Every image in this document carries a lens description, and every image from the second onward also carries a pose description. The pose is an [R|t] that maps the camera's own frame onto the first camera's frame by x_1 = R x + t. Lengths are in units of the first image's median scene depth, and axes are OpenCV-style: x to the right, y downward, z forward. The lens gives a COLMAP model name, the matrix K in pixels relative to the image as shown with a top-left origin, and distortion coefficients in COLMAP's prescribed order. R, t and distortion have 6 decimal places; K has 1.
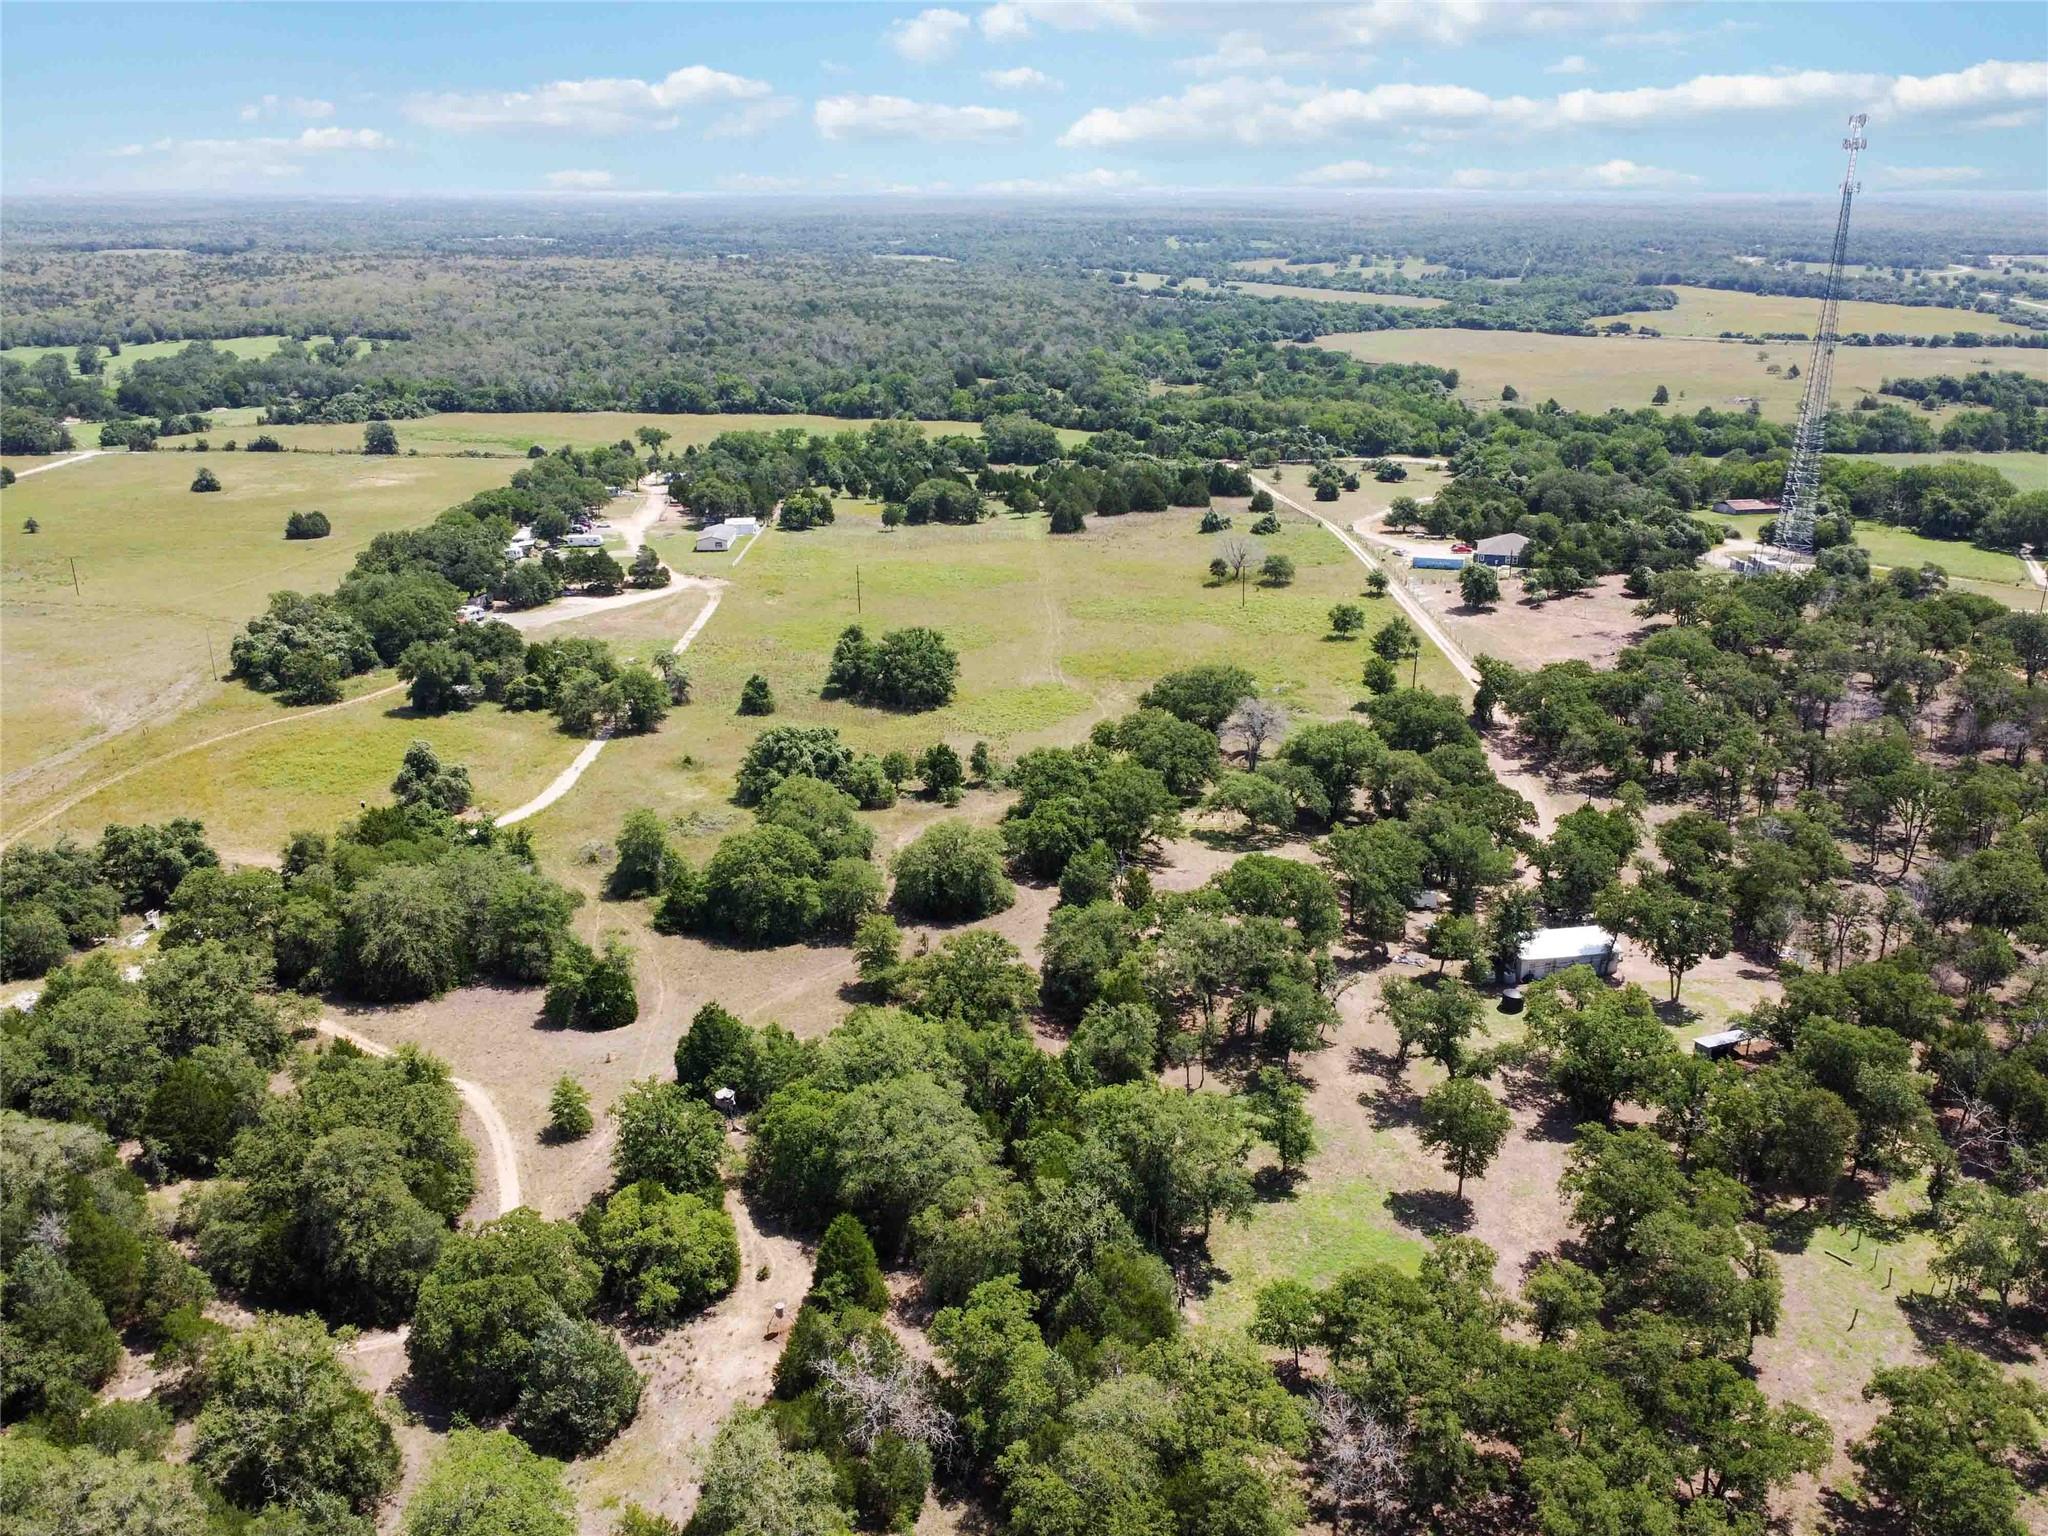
lens RADIAL K [[1594.1, 0, 1024.0], [0, 1594.1, 768.0], [0, 0, 1]] dist [0.007120, -0.005723]
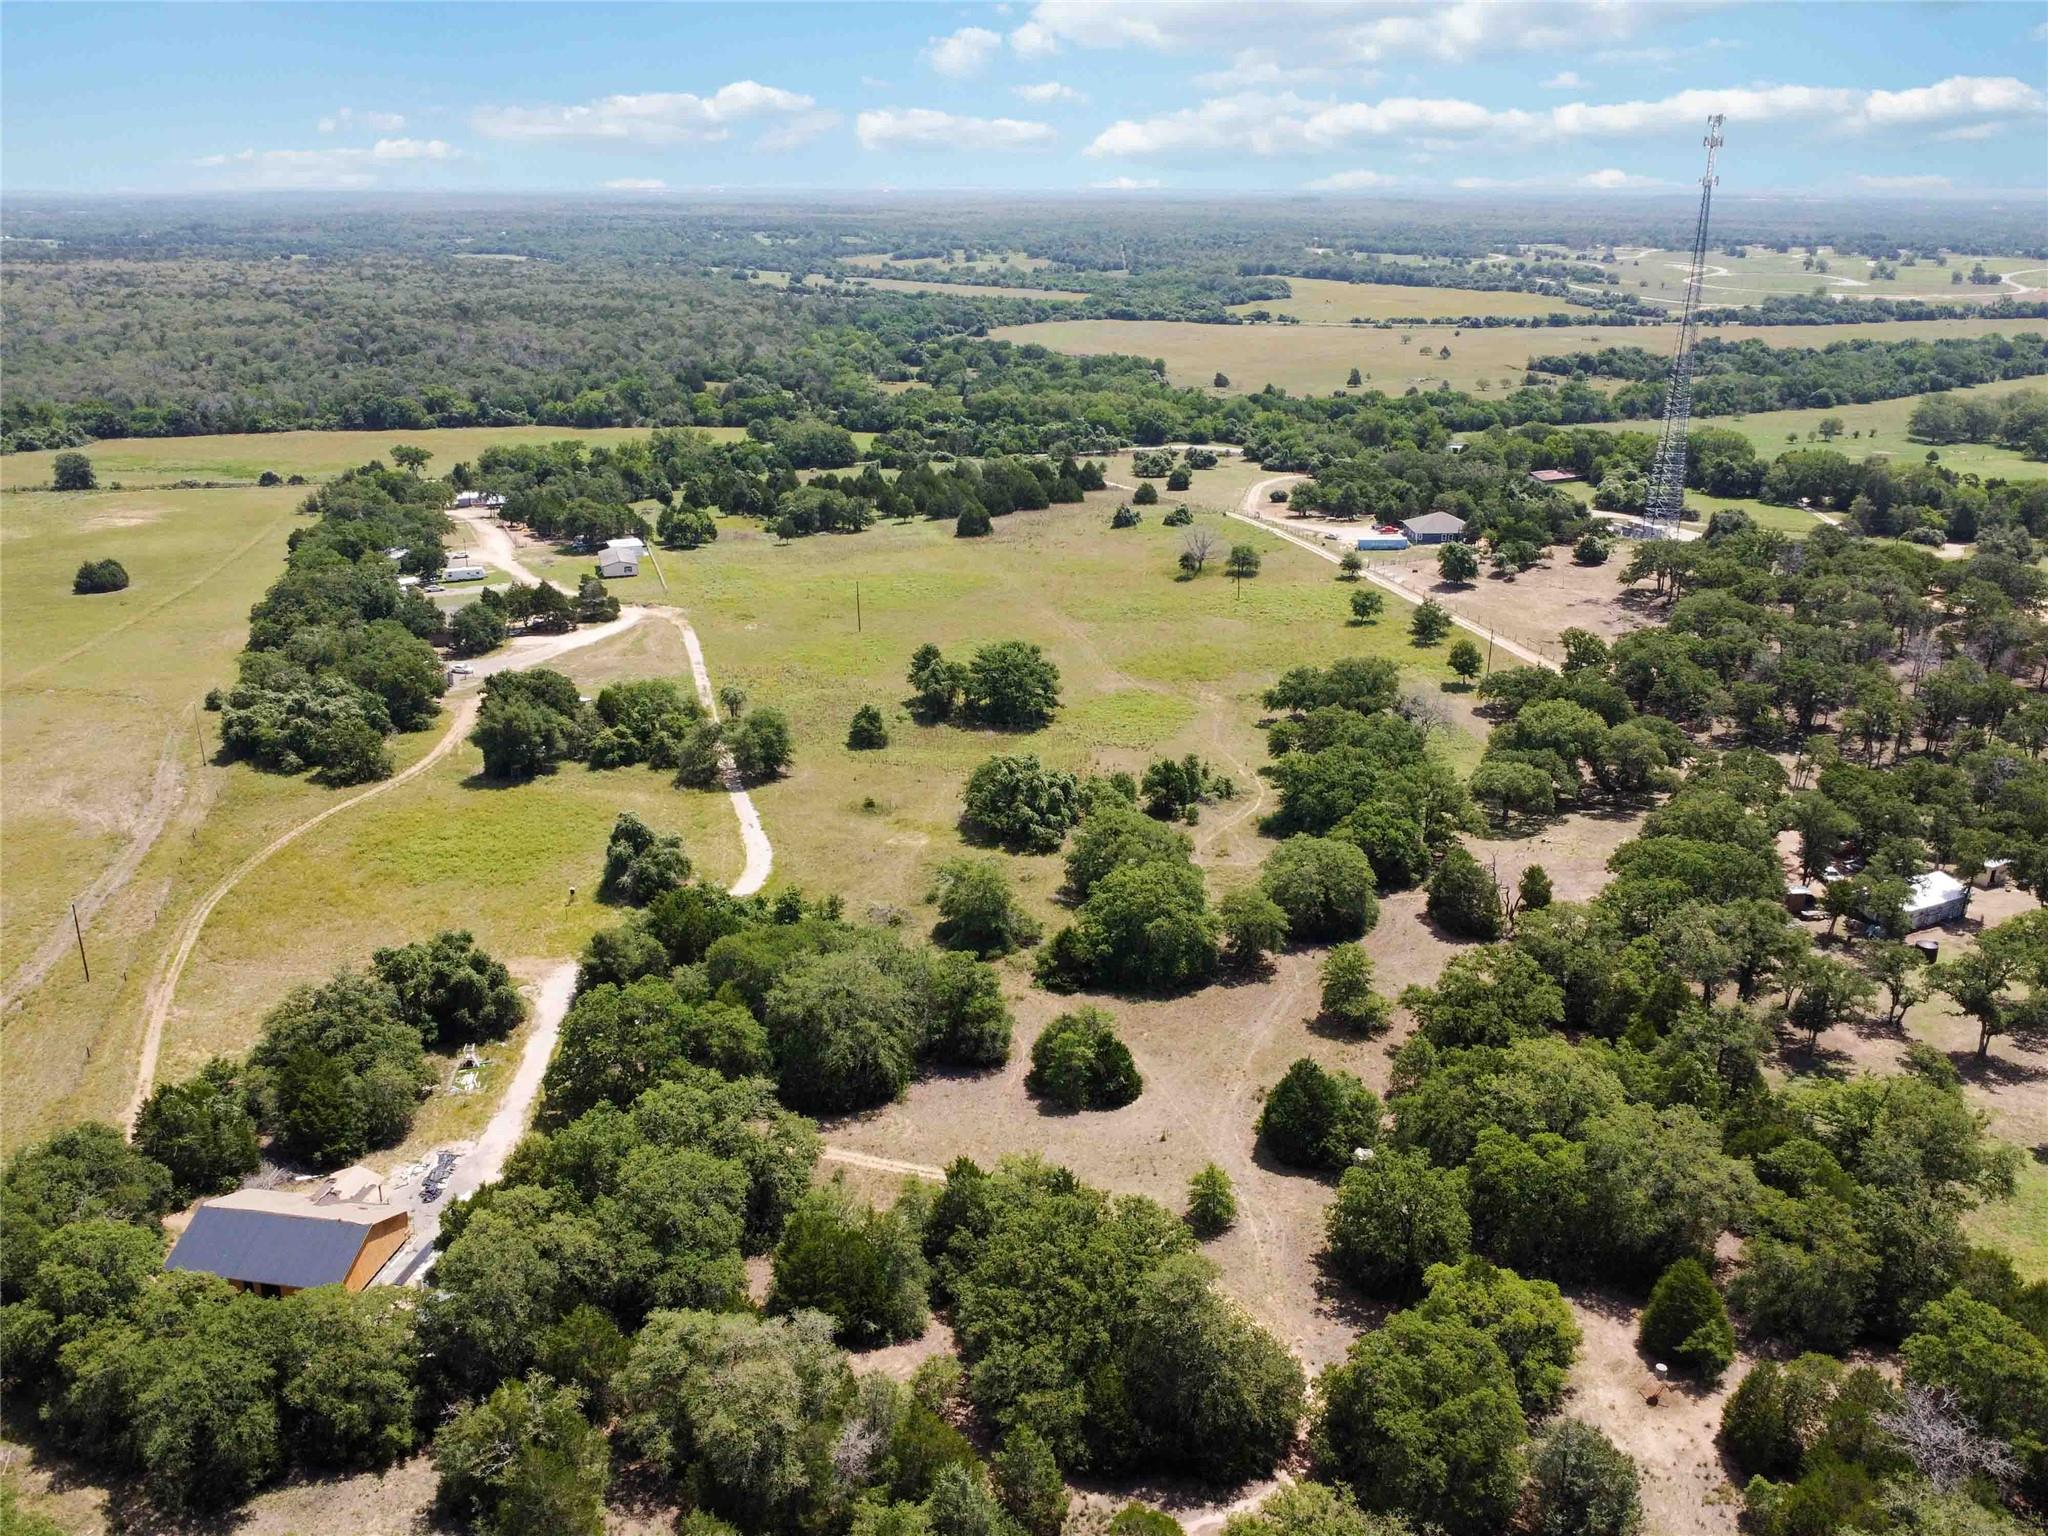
lens RADIAL K [[1558.6, 0, 1023.8], [0, 1558.6, 817.2], [0, 0, 1]] dist [0.007000, -0.001408]
pose [[0.962029, -0.101812, 0.253248, -0.140260], [0.092459, 0.994530, 0.048595, -0.012938], [-0.256810, -0.023335, 0.966180, 0.041635]]
